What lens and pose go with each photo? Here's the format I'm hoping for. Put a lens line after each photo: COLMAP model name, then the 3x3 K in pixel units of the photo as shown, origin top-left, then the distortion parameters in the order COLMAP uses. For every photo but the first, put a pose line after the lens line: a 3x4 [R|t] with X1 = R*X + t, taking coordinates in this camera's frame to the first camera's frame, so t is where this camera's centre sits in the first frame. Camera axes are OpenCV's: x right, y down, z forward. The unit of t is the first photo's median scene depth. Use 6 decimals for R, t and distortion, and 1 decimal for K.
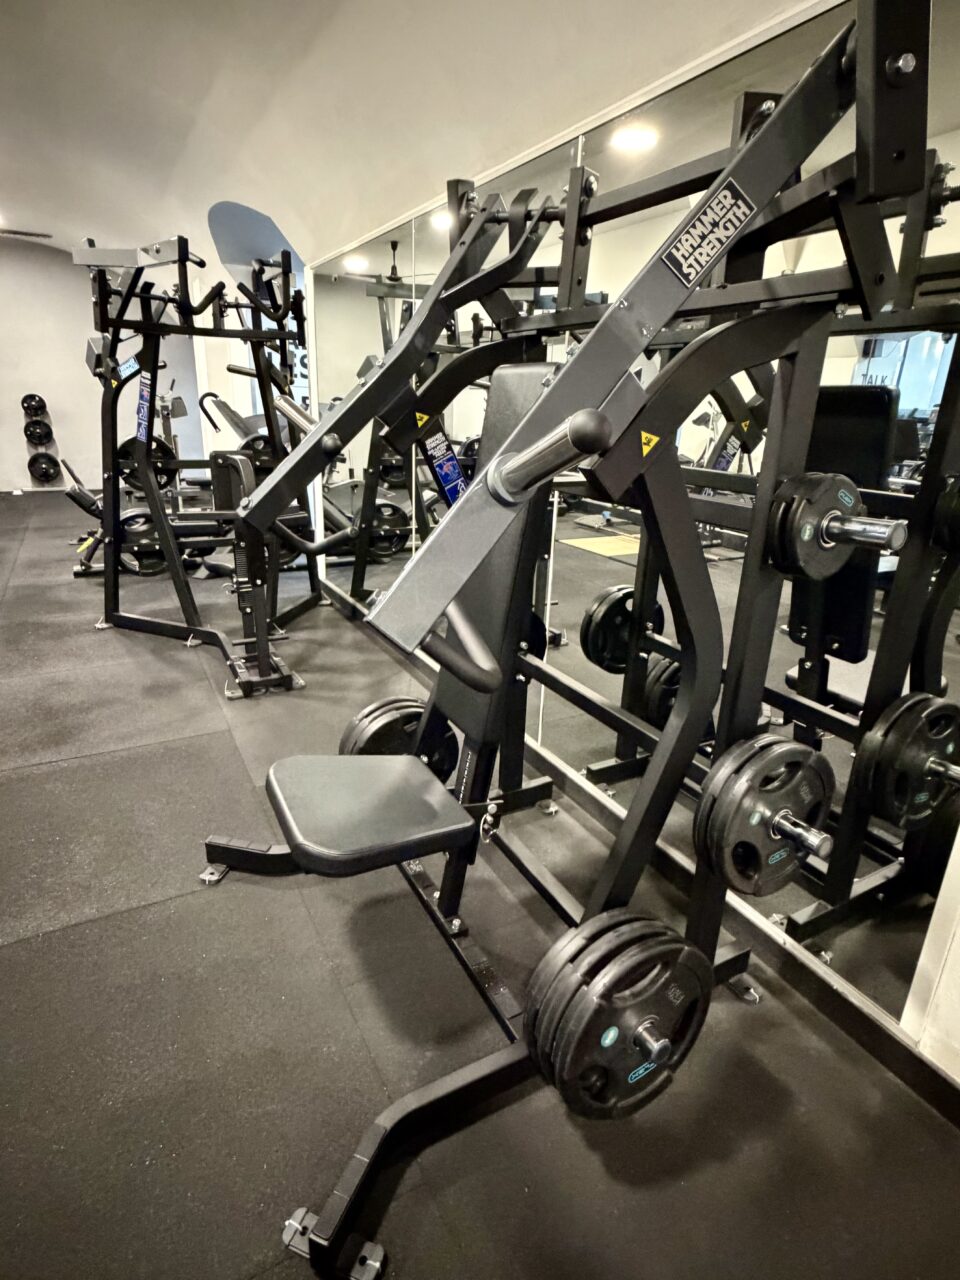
lens RADIAL K [[678.9, 0, 479.9], [0, 678.9, 640.5], [0, 0, 1]] dist [0.001671, -0.000160]
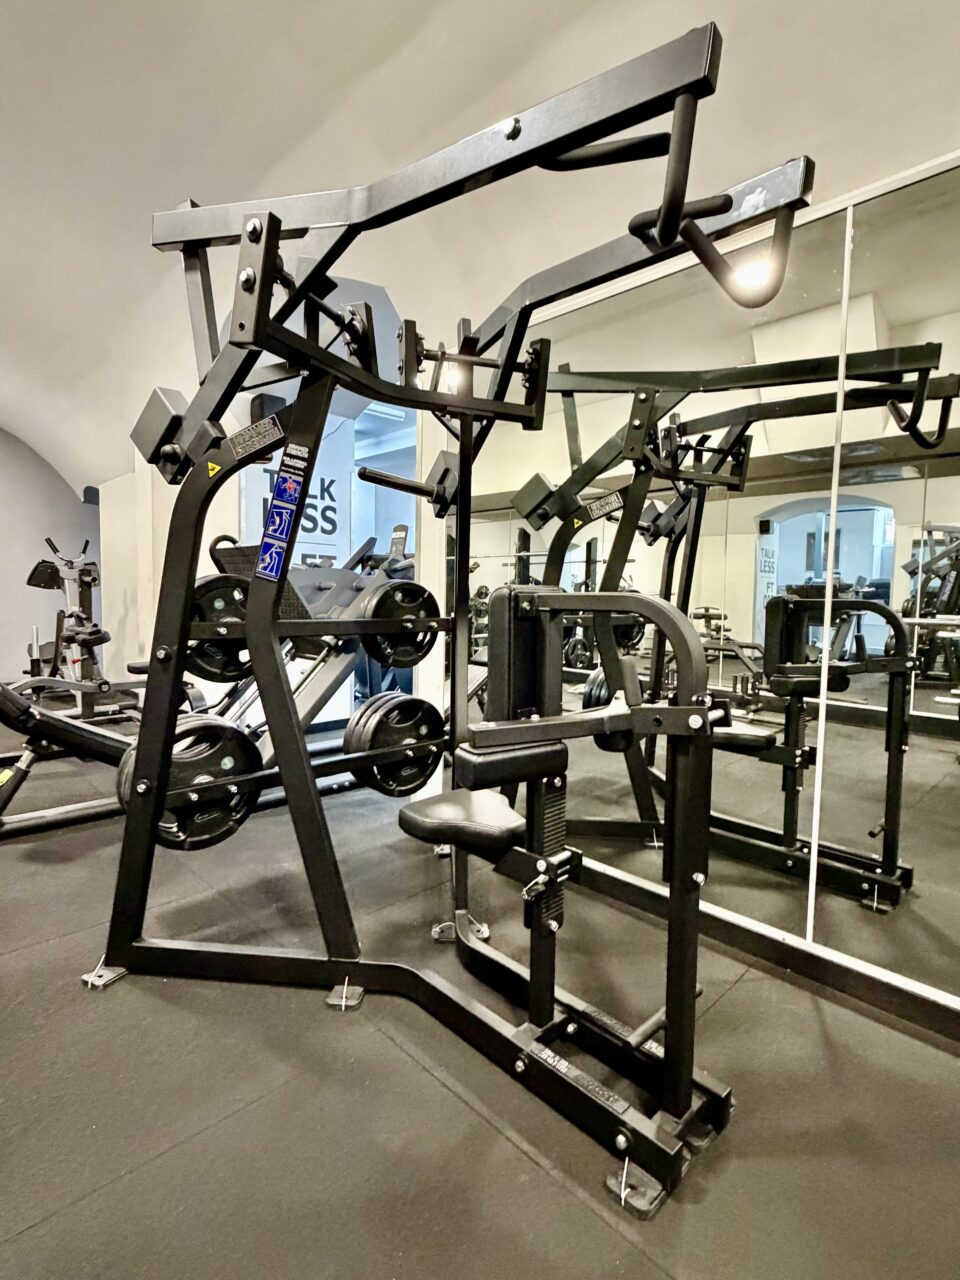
lens RADIAL K [[640.5, 0, 479.0], [0, 640.5, 637.0], [0, 0, 1]] dist [0.002170, 0.000167]
pose [[0.965681, -0.032388, 0.257705, -0.420421], [0.098406, 0.963848, -0.247614, -0.110930], [-0.240368, 0.264476, 0.933957, 0.484560]]
